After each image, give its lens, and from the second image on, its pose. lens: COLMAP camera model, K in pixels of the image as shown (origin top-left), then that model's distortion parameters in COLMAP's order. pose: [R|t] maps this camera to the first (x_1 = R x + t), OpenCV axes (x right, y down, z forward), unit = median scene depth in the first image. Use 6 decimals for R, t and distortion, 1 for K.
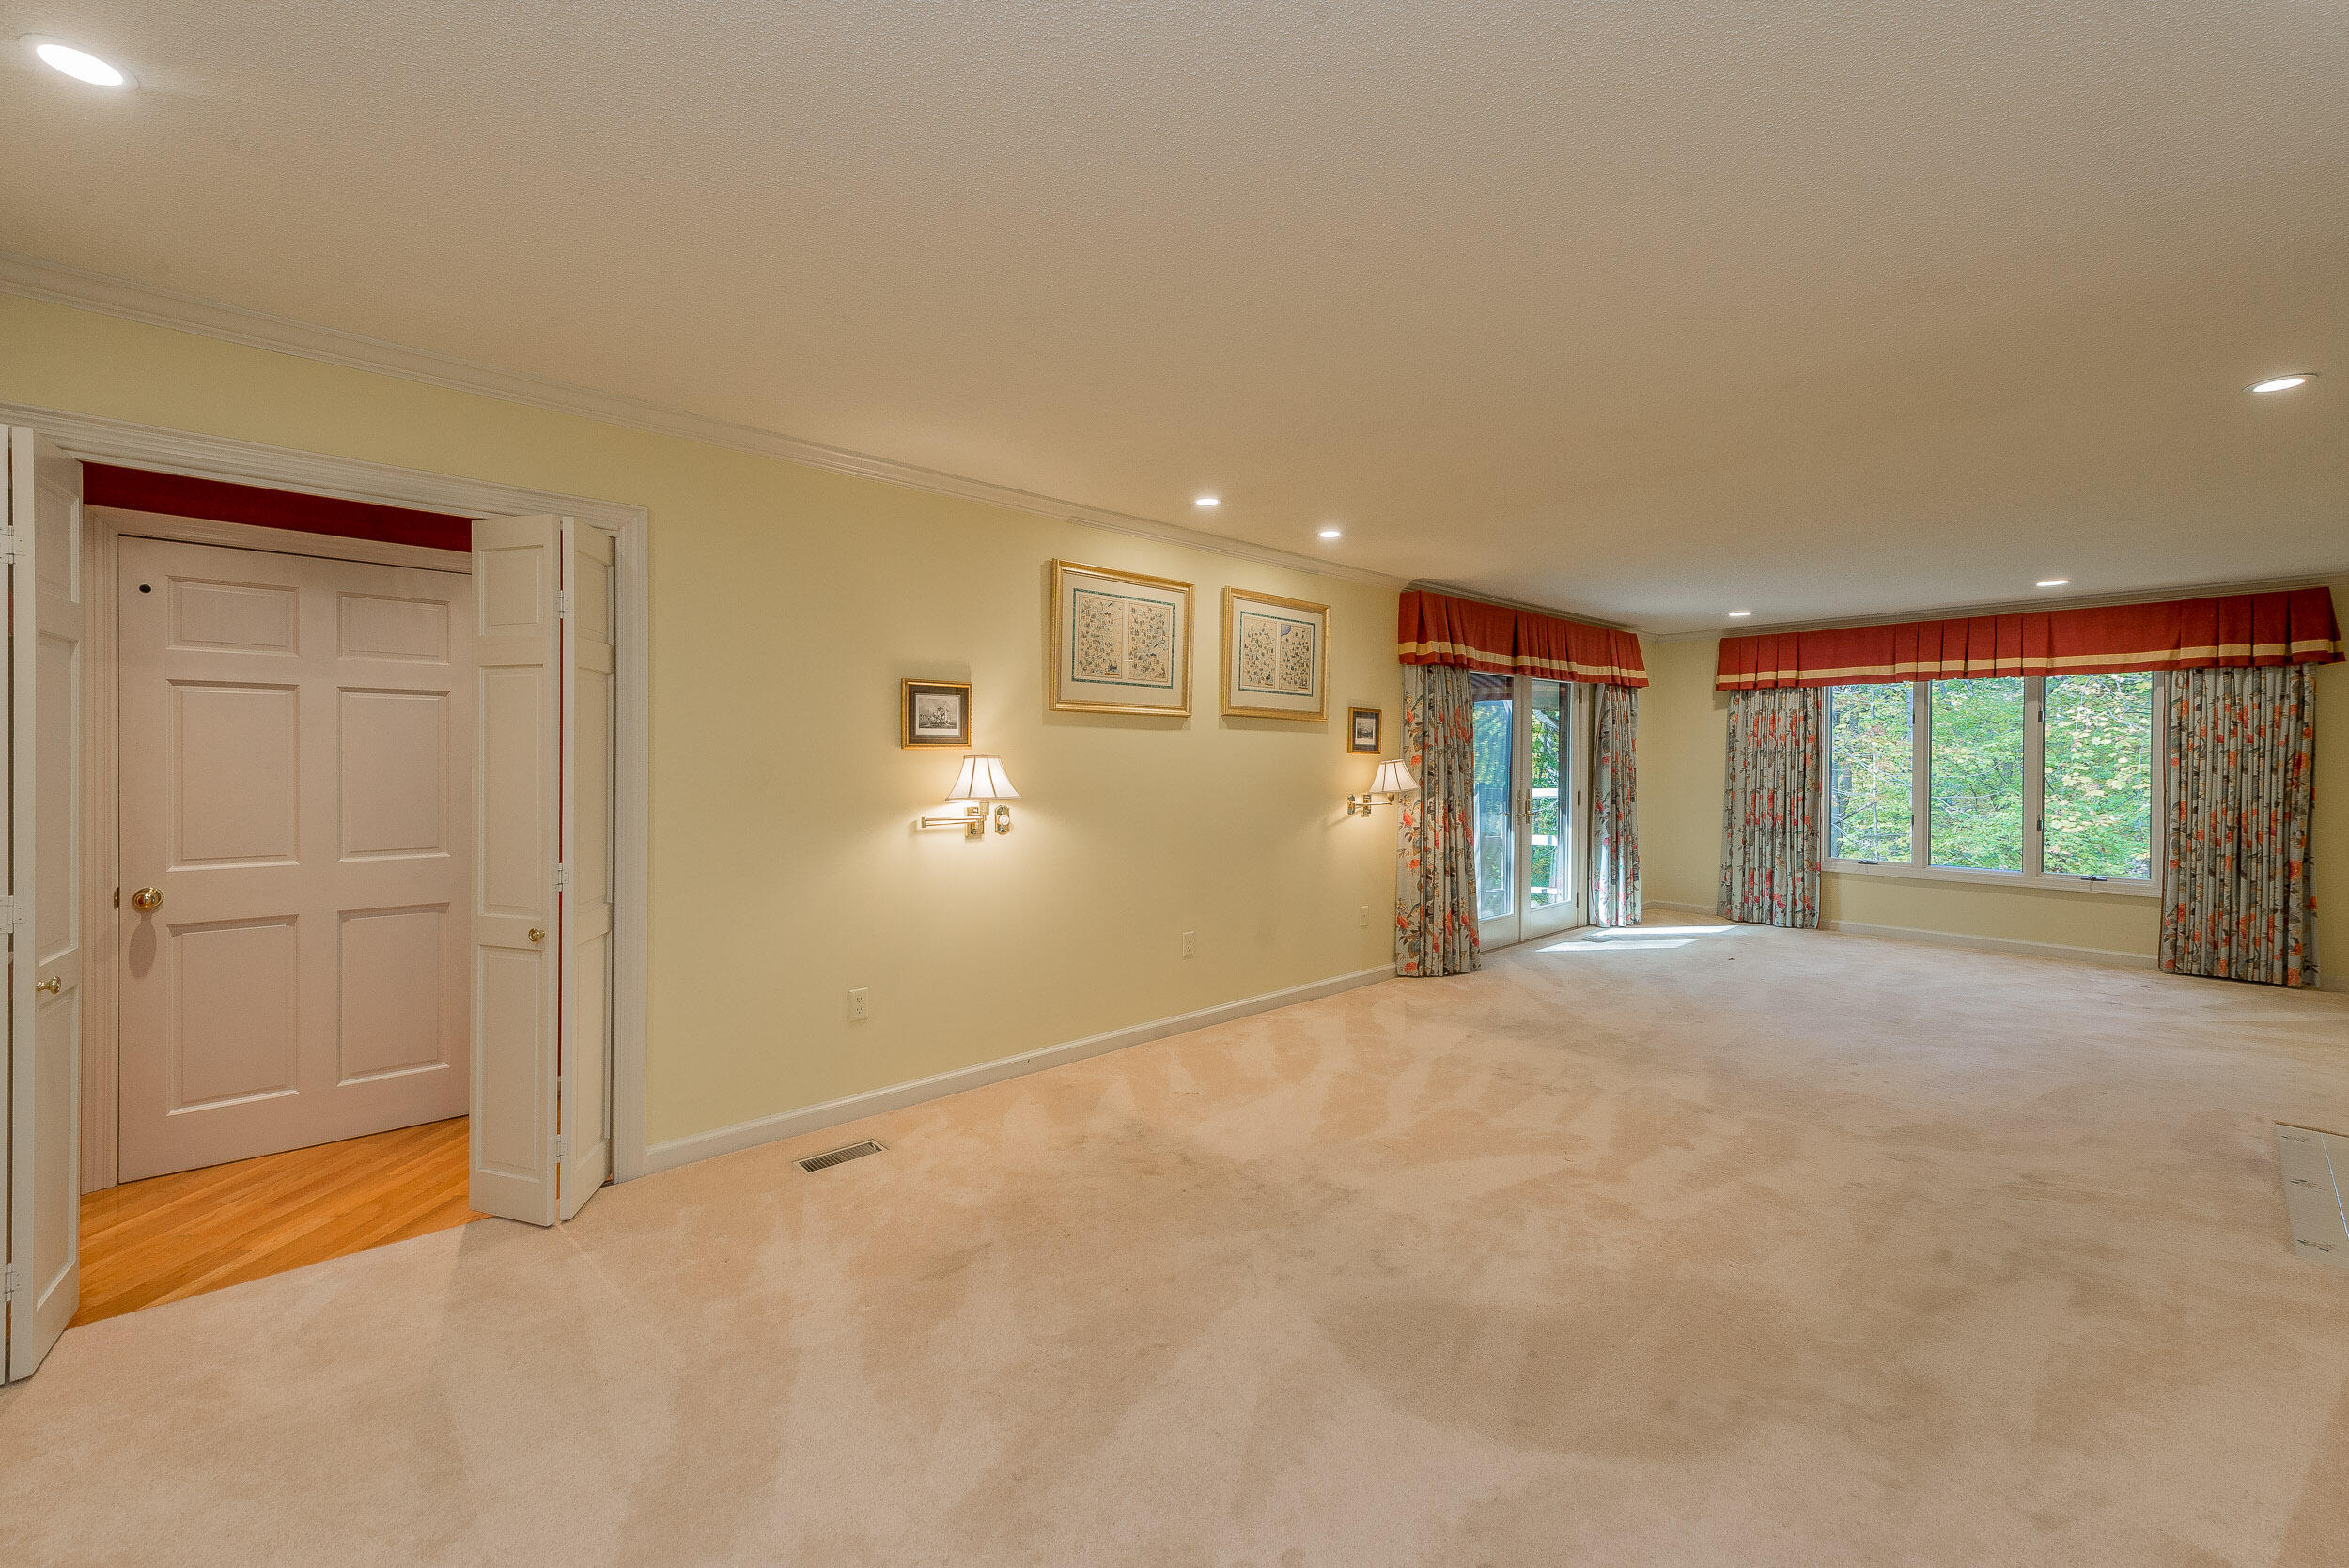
lens RADIAL K [[911.4, 0, 1173.8], [0, 911.4, 765.4], [0, 0, 1]] dist [0.000639, -0.000125]
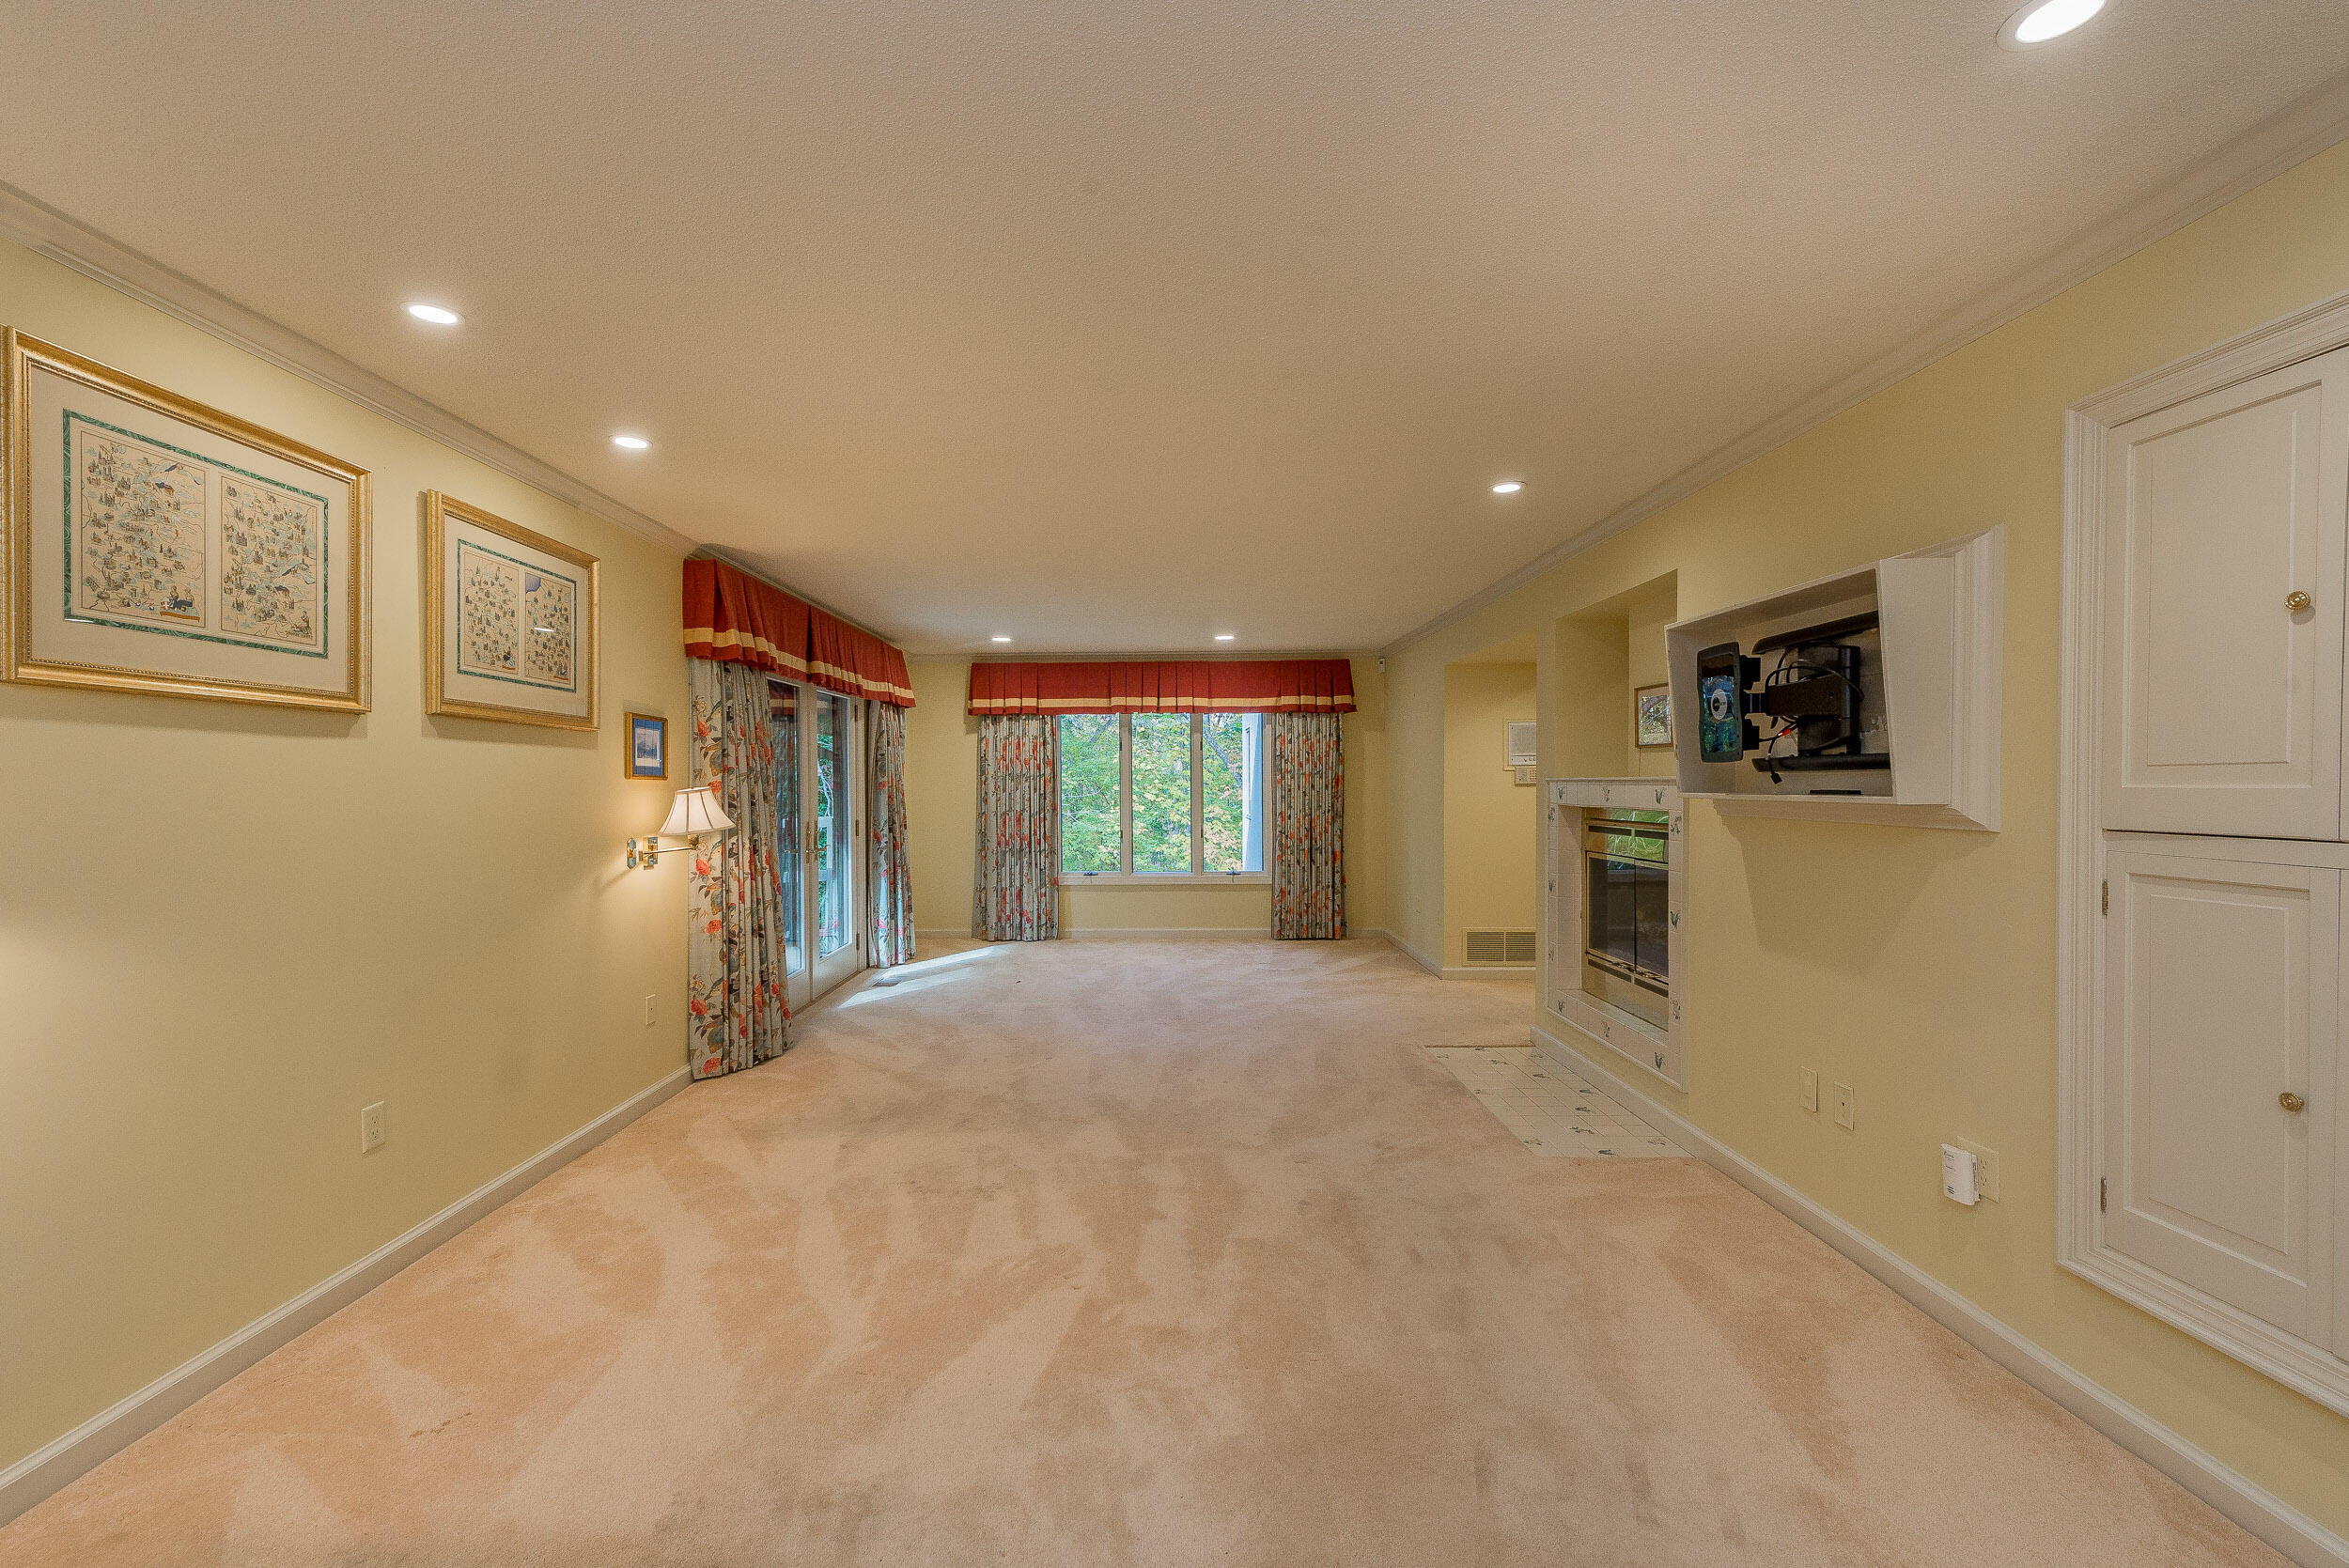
lens RADIAL K [[956.1, 0, 1138.5], [0, 956.1, 803.1], [0, 0, 1]] dist [0.023186, -0.010281]
pose [[0.683501, -0.024752, 0.729530, -0.070505], [0.015827, 0.999692, 0.019090, -0.002653], [-0.729778, -0.001502, 0.683683, 0.207129]]
